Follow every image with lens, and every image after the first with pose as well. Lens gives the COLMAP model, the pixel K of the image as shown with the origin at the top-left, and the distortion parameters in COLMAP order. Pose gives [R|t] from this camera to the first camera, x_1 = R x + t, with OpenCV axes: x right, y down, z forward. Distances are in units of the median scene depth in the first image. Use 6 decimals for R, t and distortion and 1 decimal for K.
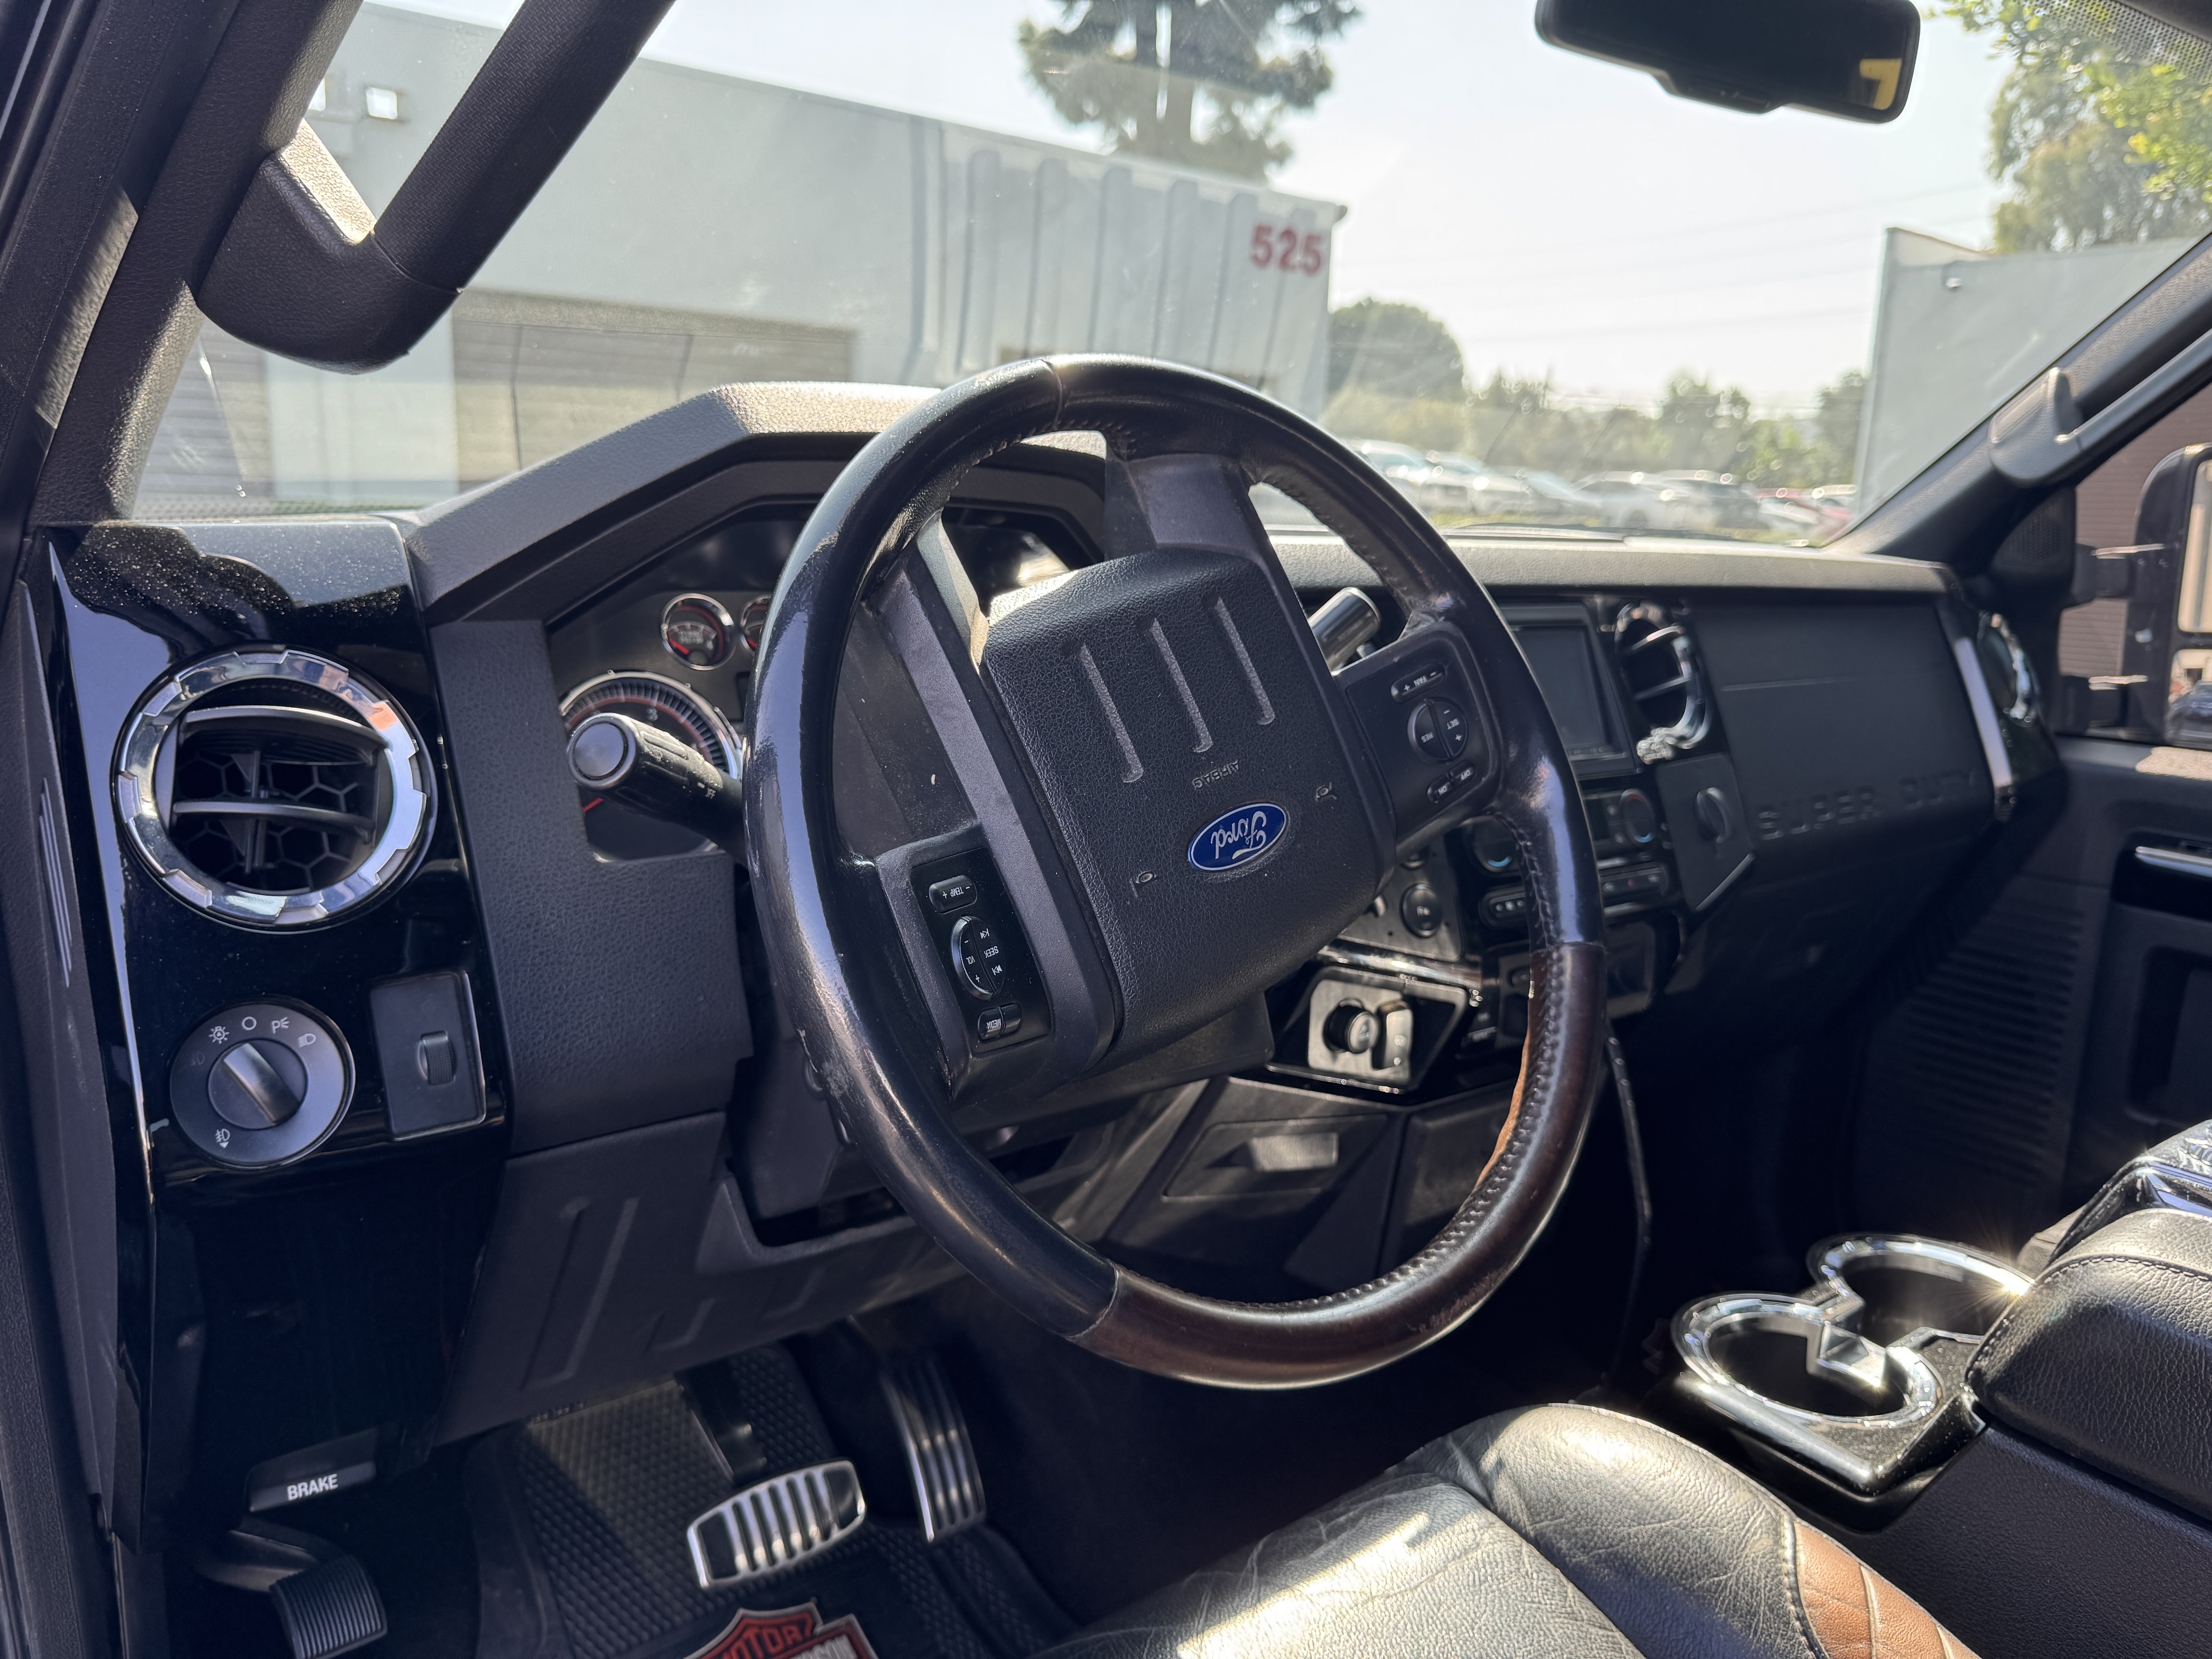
lens RADIAL K [[1590.4, 0, 1102.1], [0, 1590.4, 828.6], [0, 0, 1]] dist [0.051140, -0.101758]
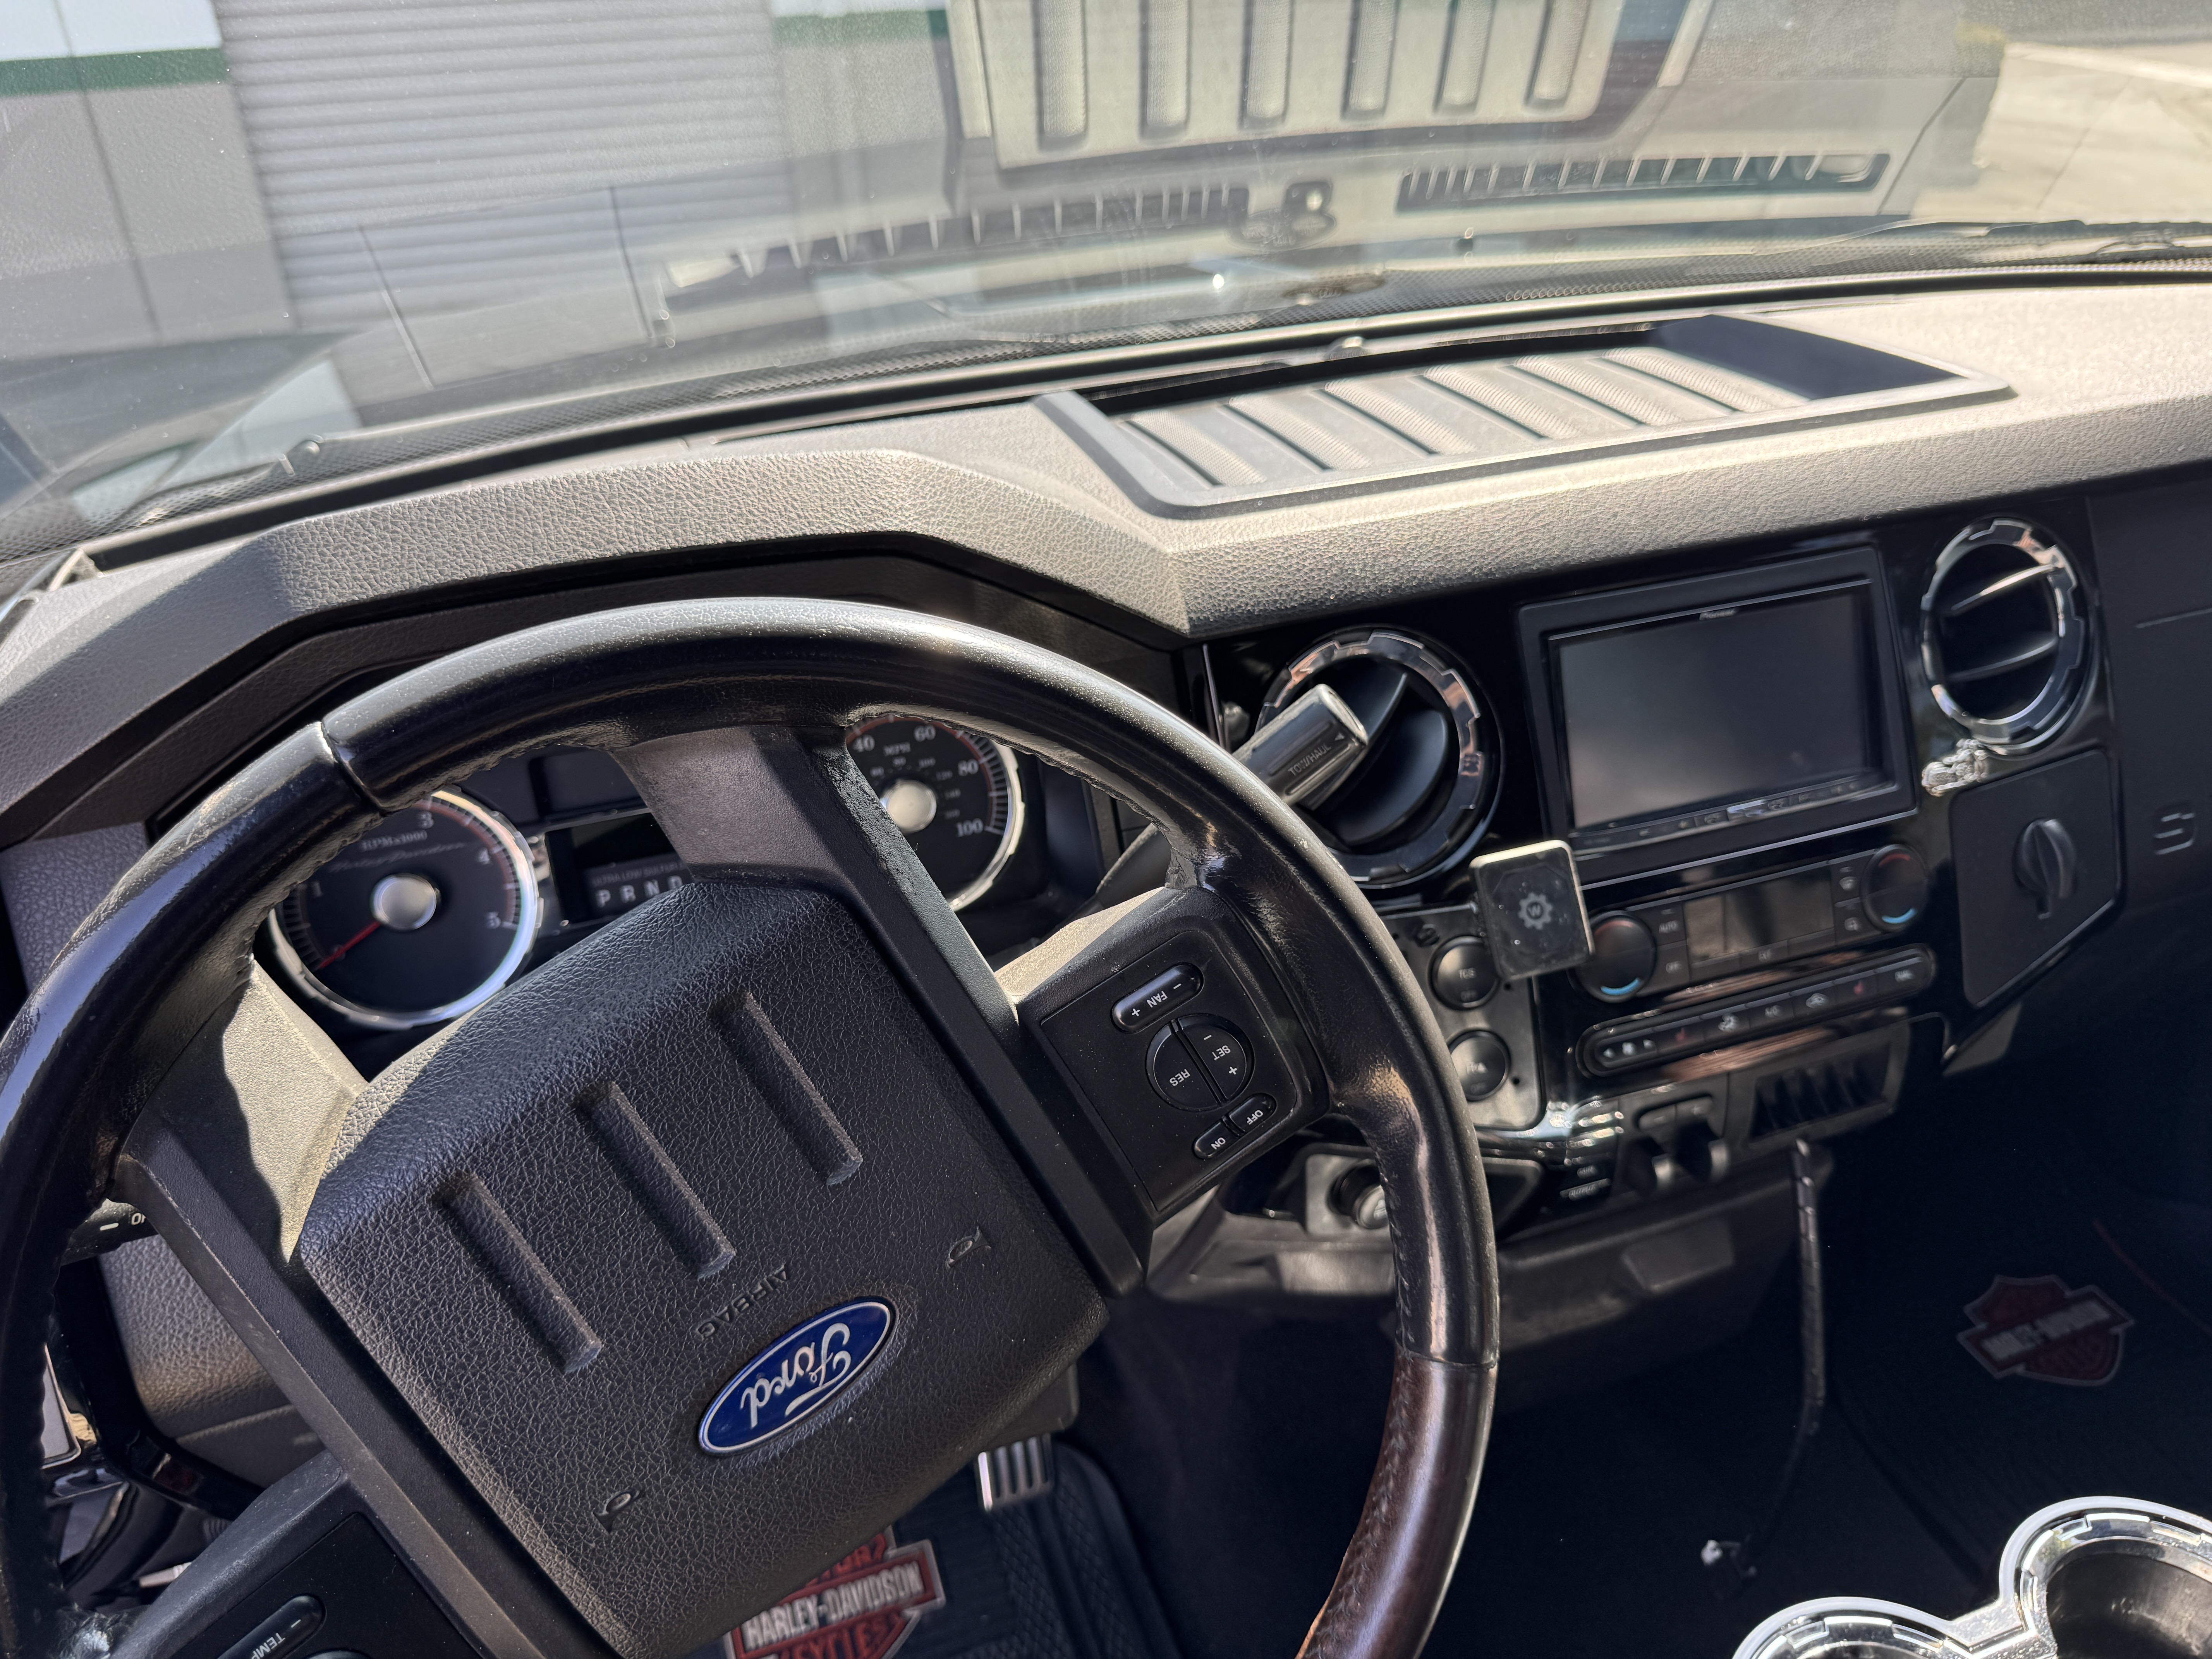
lens RADIAL K [[1593.5, 0, 1075.5], [0, 1593.5, 837.1], [0, 0, 1]] dist [0.041117, -0.064260]
pose [[0.947610, 0.087652, -0.307167, 0.207876], [0.004548, 0.957815, 0.287350, -0.220102], [0.319396, -0.273693, 0.907237, 0.269392]]
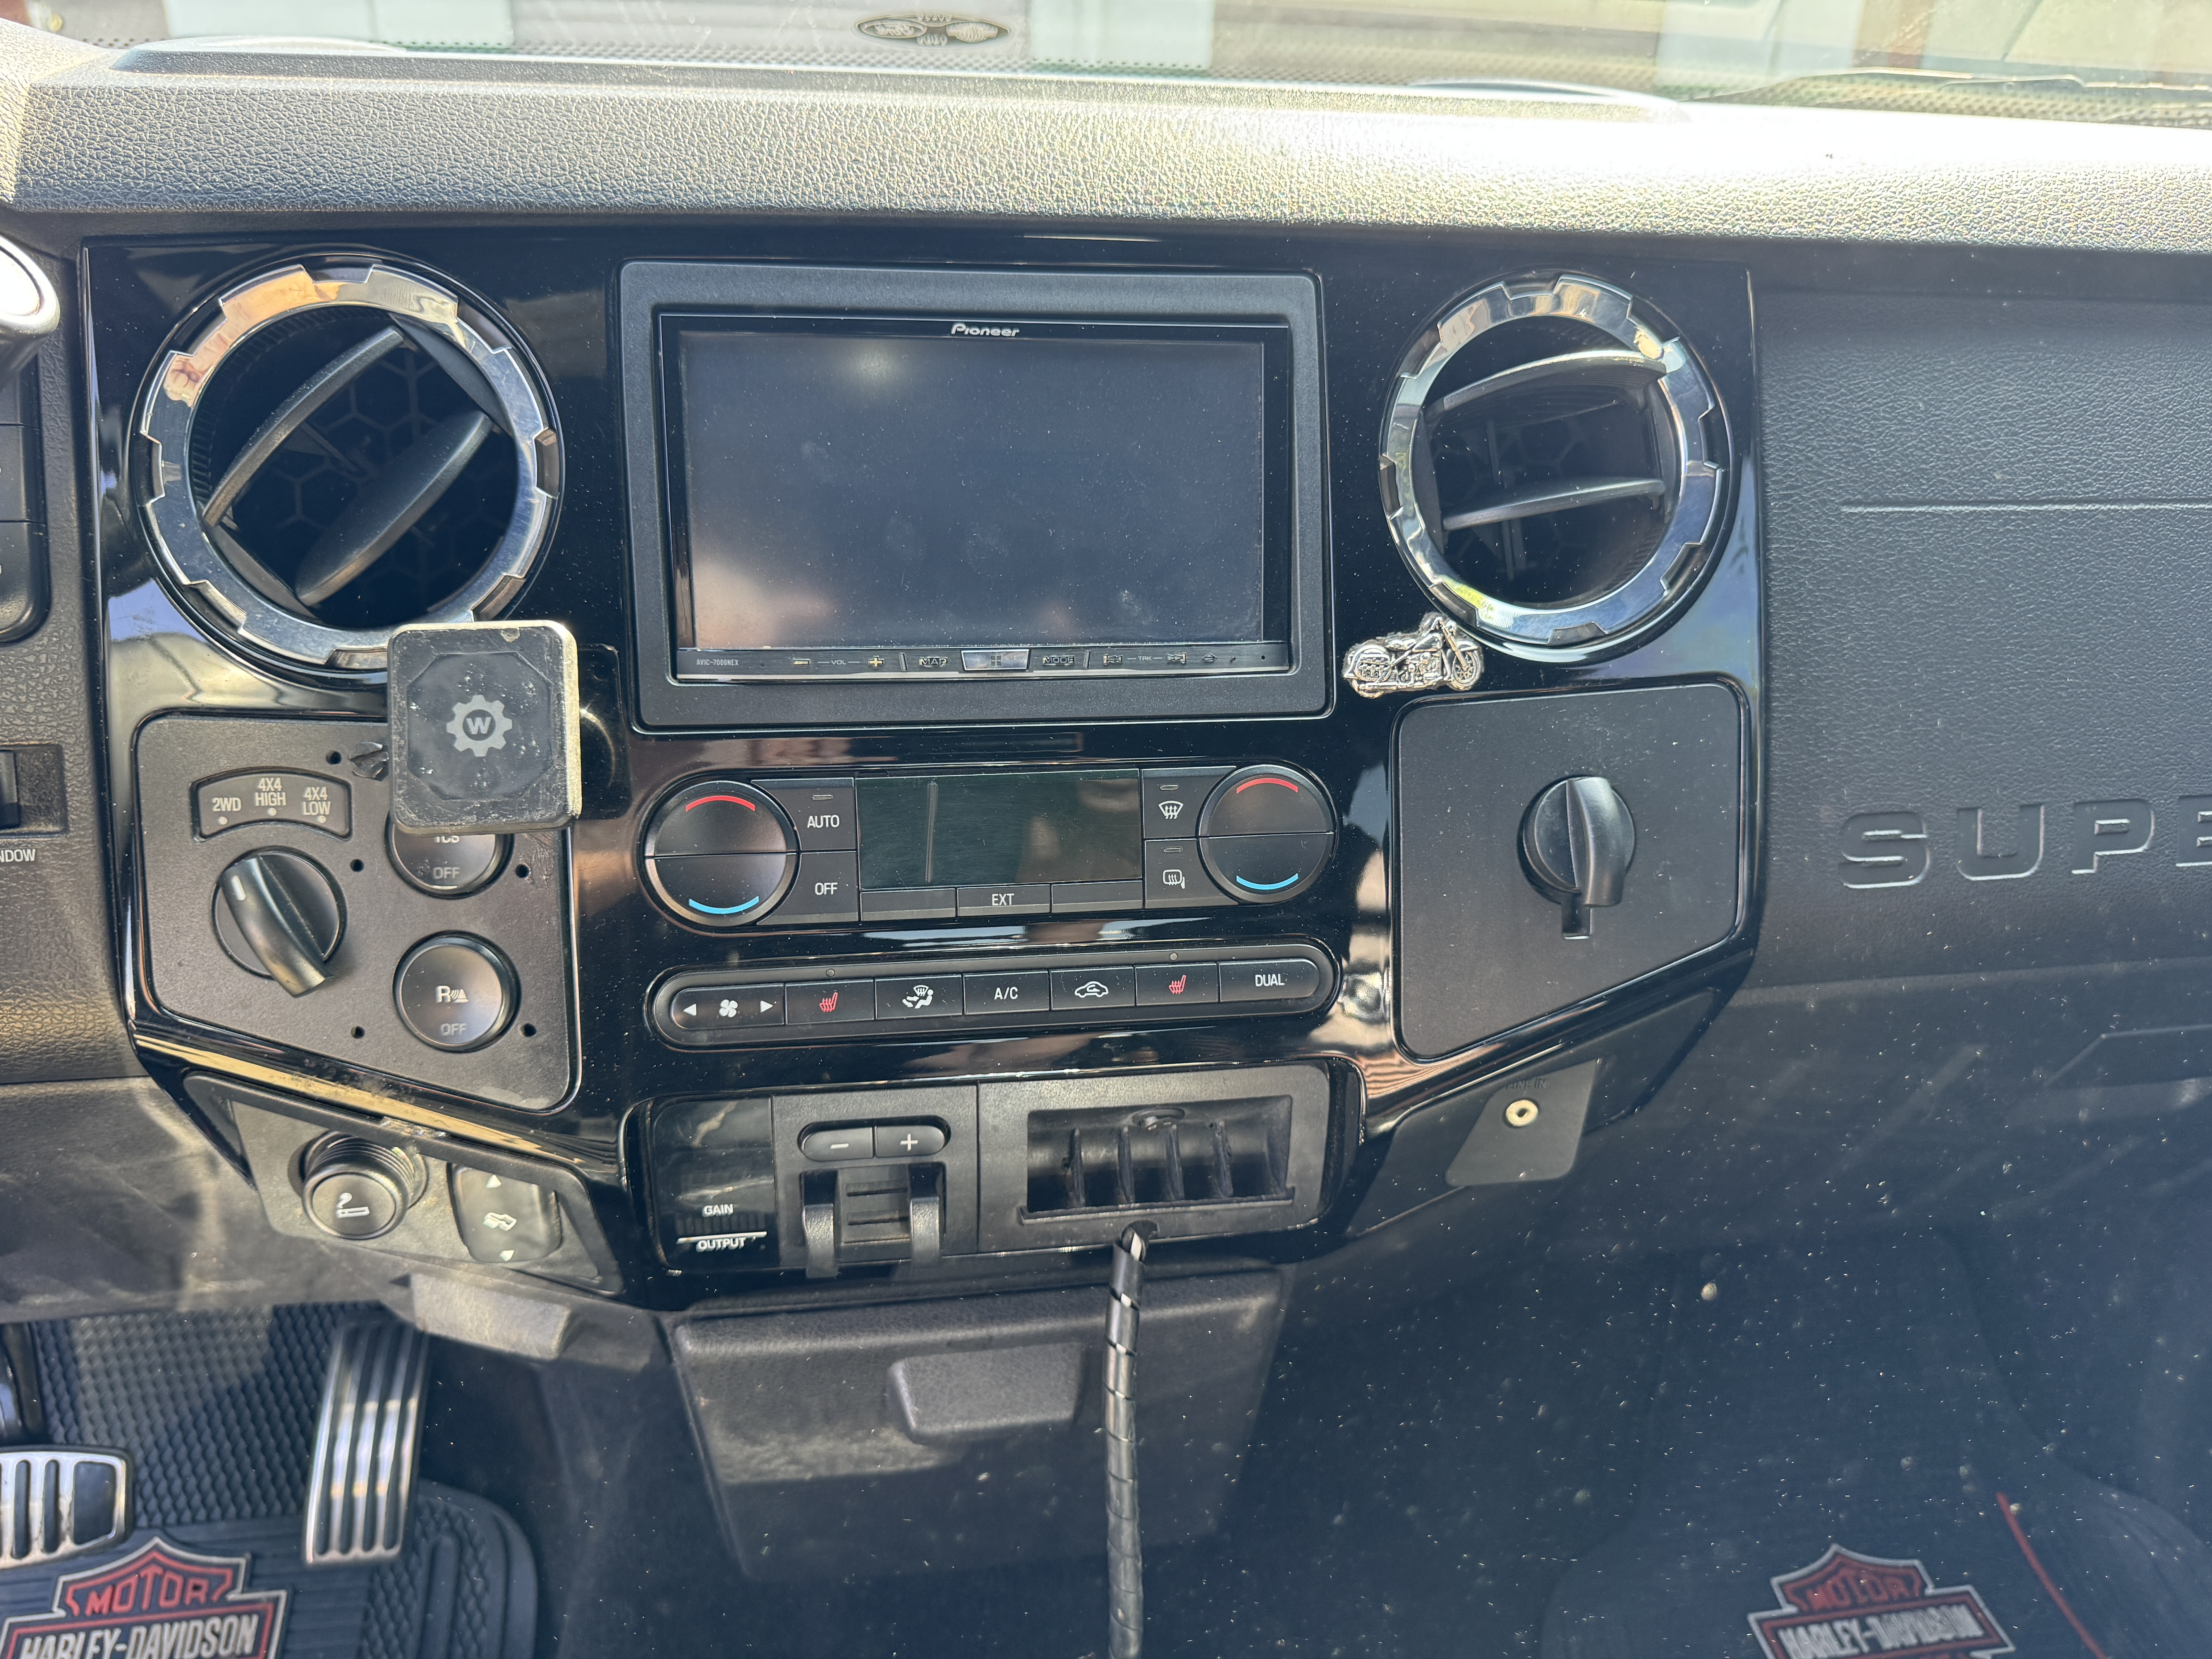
lens RADIAL K [[1570.6, 0, 1113.0], [0, 1570.6, 827.2], [0, 0, 1]] dist [0.055017, -0.074793]
pose [[0.874883, 0.206438, -0.438136, 0.468246], [-0.106733, 0.964552, 0.241345, -0.099992], [0.472428, -0.164385, 0.865904, 0.615306]]
